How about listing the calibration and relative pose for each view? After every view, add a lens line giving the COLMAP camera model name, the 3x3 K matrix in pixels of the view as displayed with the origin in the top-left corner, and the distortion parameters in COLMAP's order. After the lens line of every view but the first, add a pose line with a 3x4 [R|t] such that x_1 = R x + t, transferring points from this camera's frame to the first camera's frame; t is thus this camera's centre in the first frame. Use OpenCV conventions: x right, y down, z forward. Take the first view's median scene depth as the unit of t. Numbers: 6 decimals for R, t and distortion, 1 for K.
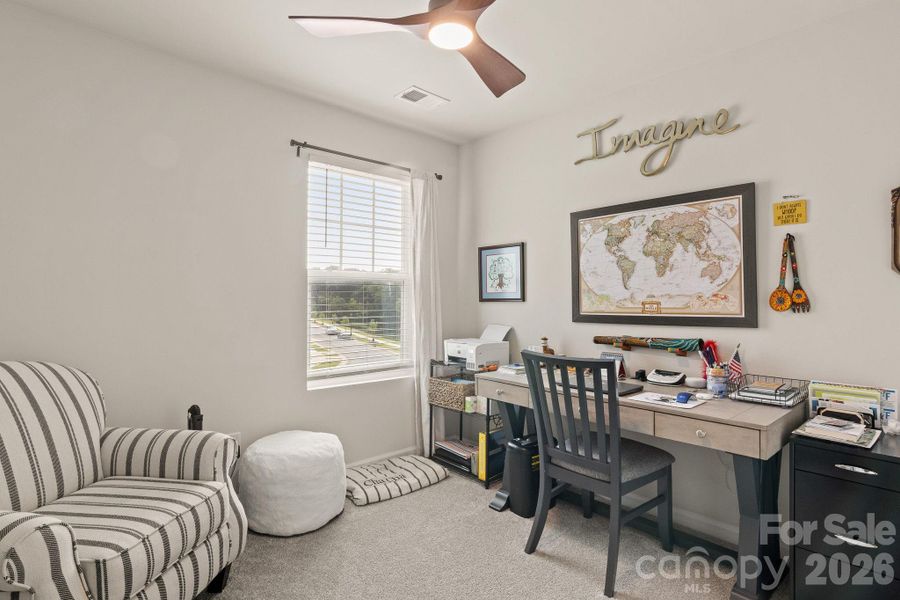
lens RADIAL K [[446.4, 0, 448.5], [0, 446.4, 310.5], [0, 0, 1]] dist [0.000386, 0.000664]
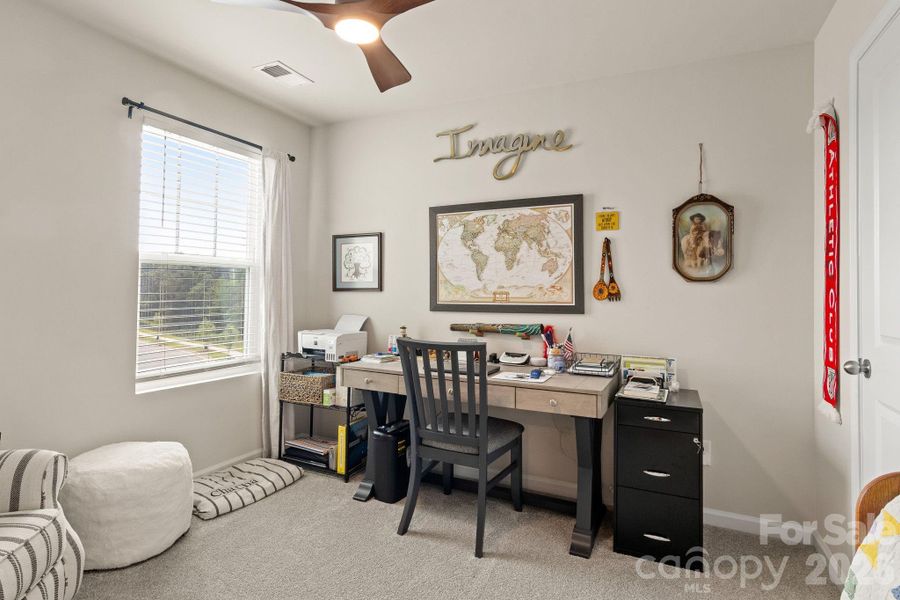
lens RADIAL K [[483.5, 0, 418.3], [0, 483.5, 300.1], [0, 0, 1]] dist [0.002985, 0.000930]
pose [[0.934067, 0.001451, 0.357095, -0.169773], [0.000761, 0.999981, -0.006054, 0.007649], [-0.357098, 0.005927, 0.934048, -0.057120]]
